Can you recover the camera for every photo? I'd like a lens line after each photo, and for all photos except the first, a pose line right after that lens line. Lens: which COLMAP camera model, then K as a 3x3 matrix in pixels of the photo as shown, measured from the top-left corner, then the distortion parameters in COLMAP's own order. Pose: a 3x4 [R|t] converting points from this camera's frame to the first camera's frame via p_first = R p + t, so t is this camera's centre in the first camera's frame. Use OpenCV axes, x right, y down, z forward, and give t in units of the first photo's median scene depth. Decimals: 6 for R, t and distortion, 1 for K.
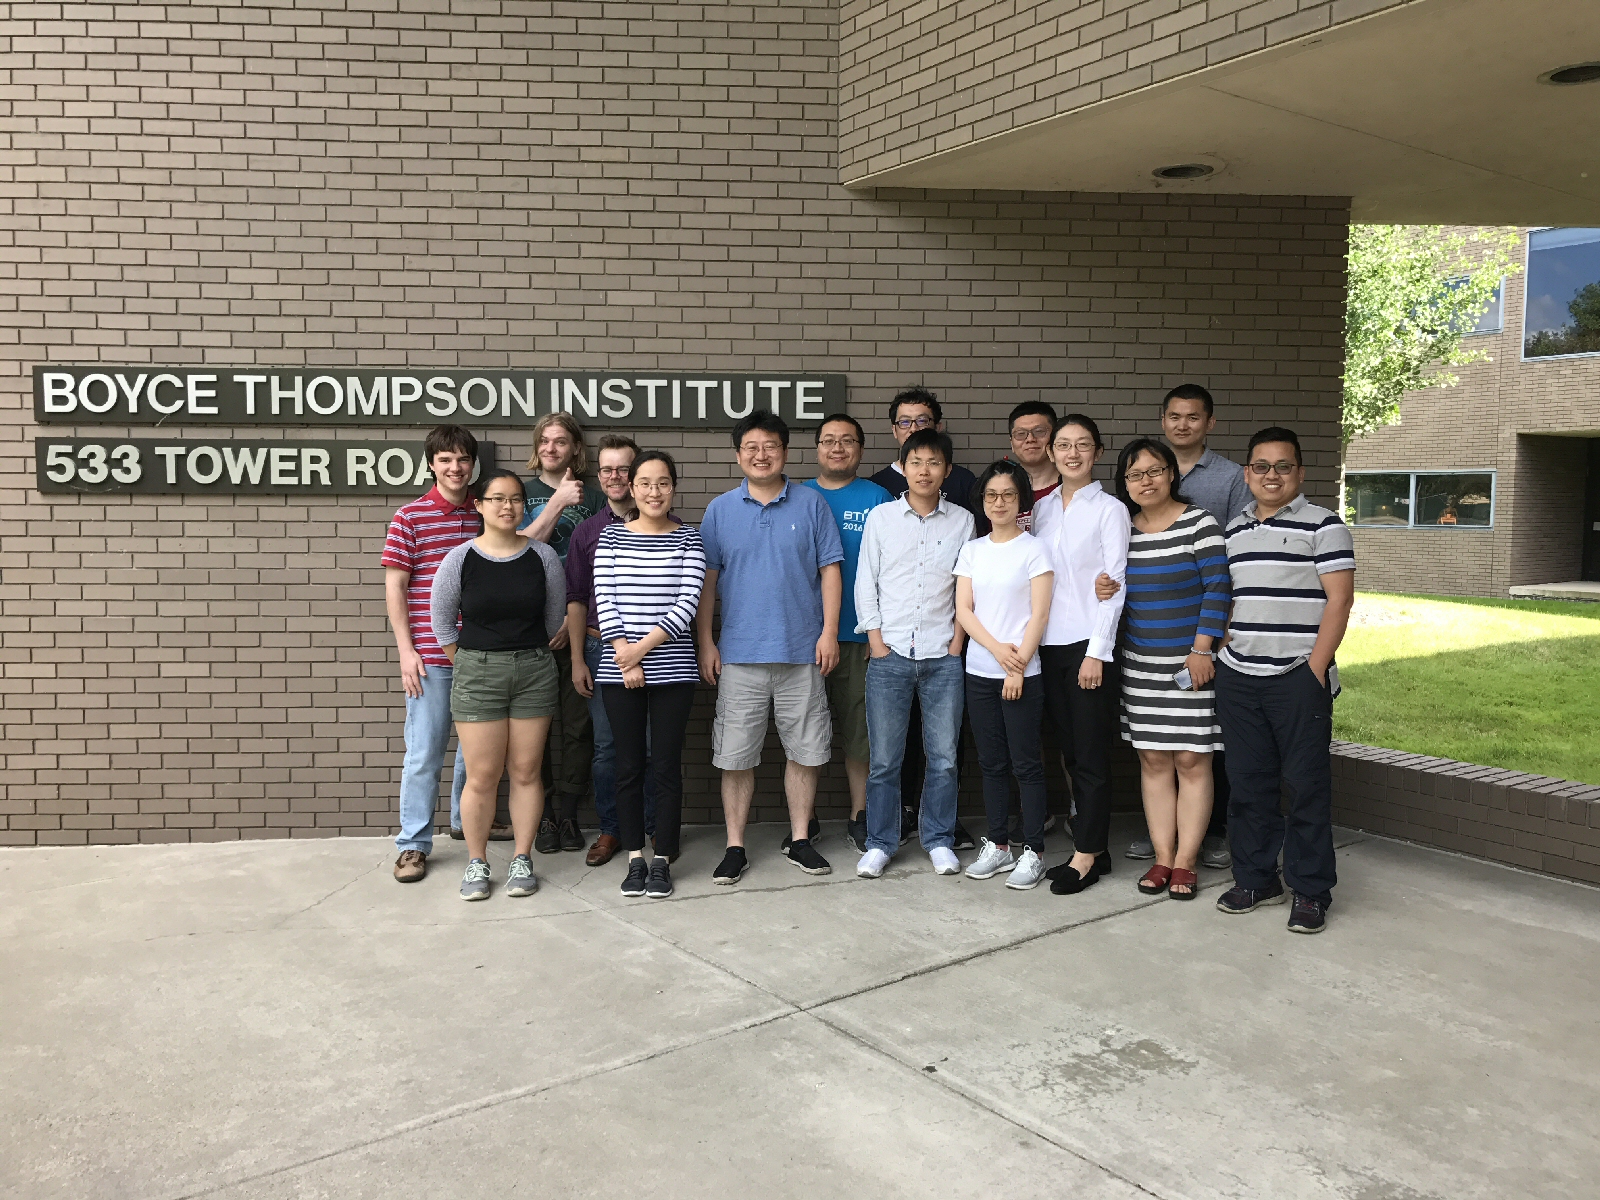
lens RADIAL K [[1290.1, 0, 806.8], [0, 1290.1, 591.8], [0, 0, 1]] dist [0.001716, -0.007502]
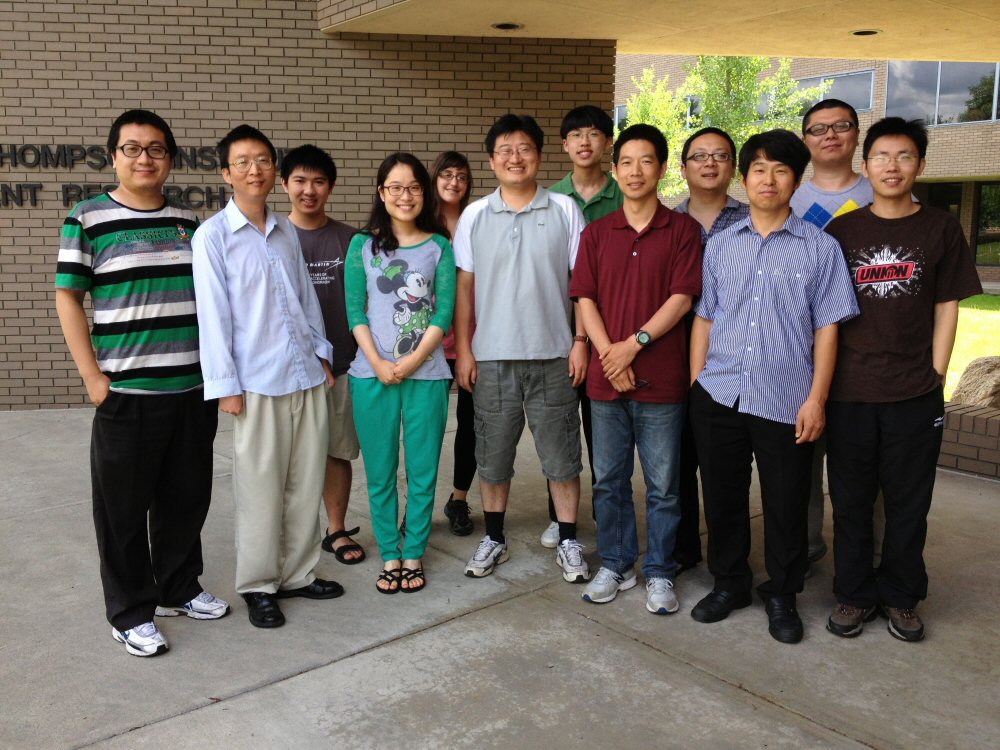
lens RADIAL K [[916.0, 0, 499.9], [0, 916.0, 377.5], [0, 0, 1]] dist [-0.023493, 0.000000]
pose [[0.998373, -0.007306, 0.056558, 0.197780], [0.002453, 0.996344, 0.085392, 0.044161], [-0.056975, -0.085114, 0.994741, -0.270136]]
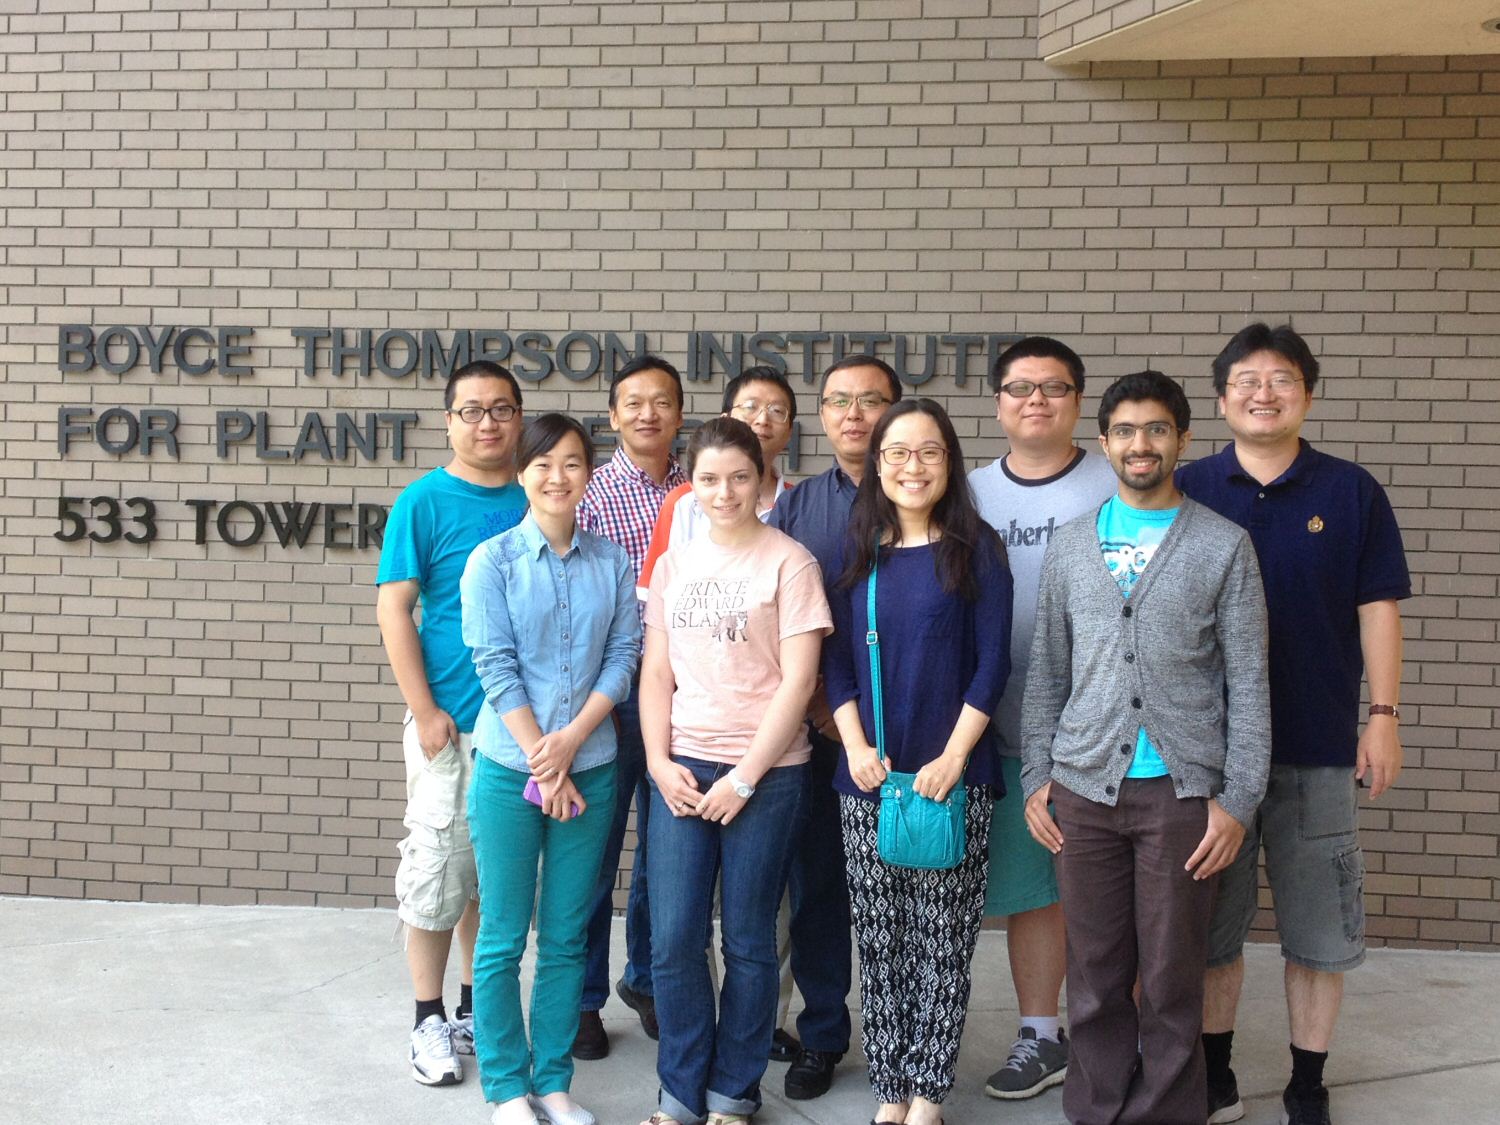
lens RADIAL K [[1928.5, 0, 749.3], [0, 1928.5, 550.9], [0, 0, 1]] dist [0.065243, 0.000000]
pose [[0.971502, 0.022850, -0.235929, 0.134132], [-0.032922, 0.998703, -0.038839, 0.011798], [0.234736, 0.045499, 0.970994, -0.099297]]
